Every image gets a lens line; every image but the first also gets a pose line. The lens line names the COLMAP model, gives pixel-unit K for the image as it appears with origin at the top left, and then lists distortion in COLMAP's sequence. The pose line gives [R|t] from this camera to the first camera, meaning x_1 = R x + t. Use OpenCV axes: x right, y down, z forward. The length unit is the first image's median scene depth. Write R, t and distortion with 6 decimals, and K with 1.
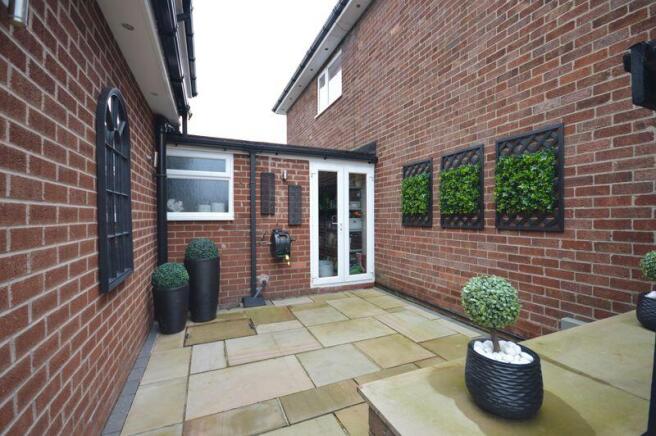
lens RADIAL K [[294.2, 0, 331.4], [0, 294.2, 219.3], [0, 0, 1]] dist [0.000341, -0.000039]
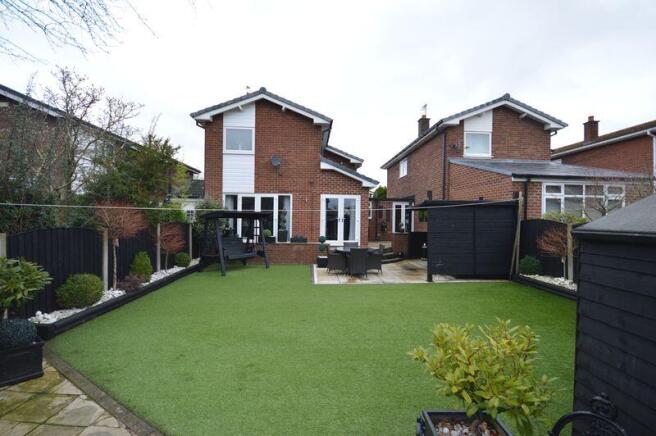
lens RADIAL K [[294.2, 0, 331.4], [0, 294.2, 219.3], [0, 0, 1]] dist [0.000341, -0.000039]
pose [[0.941658, 0.017331, -0.336124, 0.397852], [-0.019134, 0.999815, -0.002051, 0.022046], [0.336026, 0.008363, 0.941816, -2.406676]]
